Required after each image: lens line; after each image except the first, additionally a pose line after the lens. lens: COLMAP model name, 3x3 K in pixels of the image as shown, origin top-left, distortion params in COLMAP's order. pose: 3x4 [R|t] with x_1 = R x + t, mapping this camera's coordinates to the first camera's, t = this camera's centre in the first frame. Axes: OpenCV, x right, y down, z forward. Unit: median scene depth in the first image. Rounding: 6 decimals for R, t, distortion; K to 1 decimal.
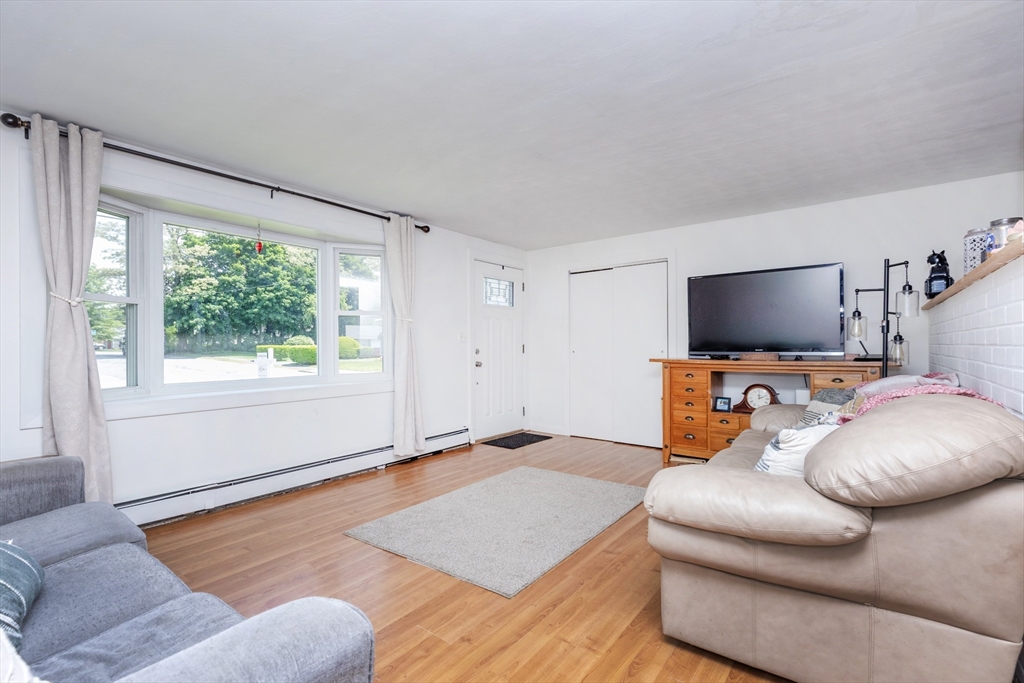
lens RADIAL K [[456.1, 0, 519.1], [0, 456.1, 342.2], [0, 0, 1]] dist [0.003403, -0.000334]
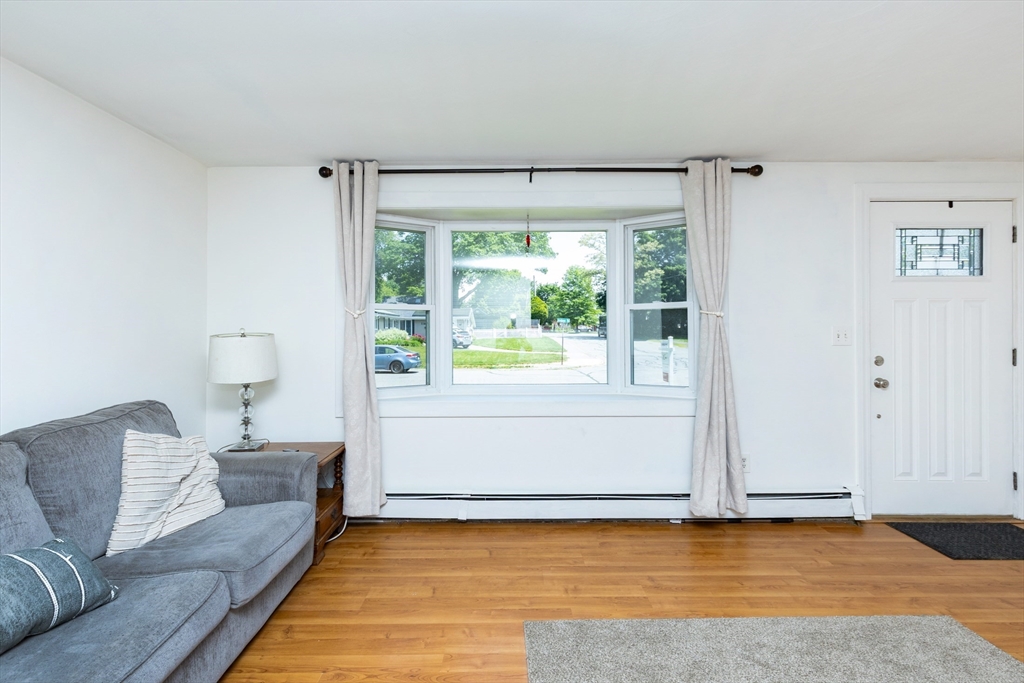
lens RADIAL K [[462.3, 0, 511.9], [0, 462.3, 328.8], [0, 0, 1]] dist [0.001153, -0.000583]
pose [[0.601472, 0.000854, -0.798893, 0.117050], [0.005208, 0.999974, 0.004990, -0.030787], [0.798877, -0.007162, 0.601452, 0.347302]]
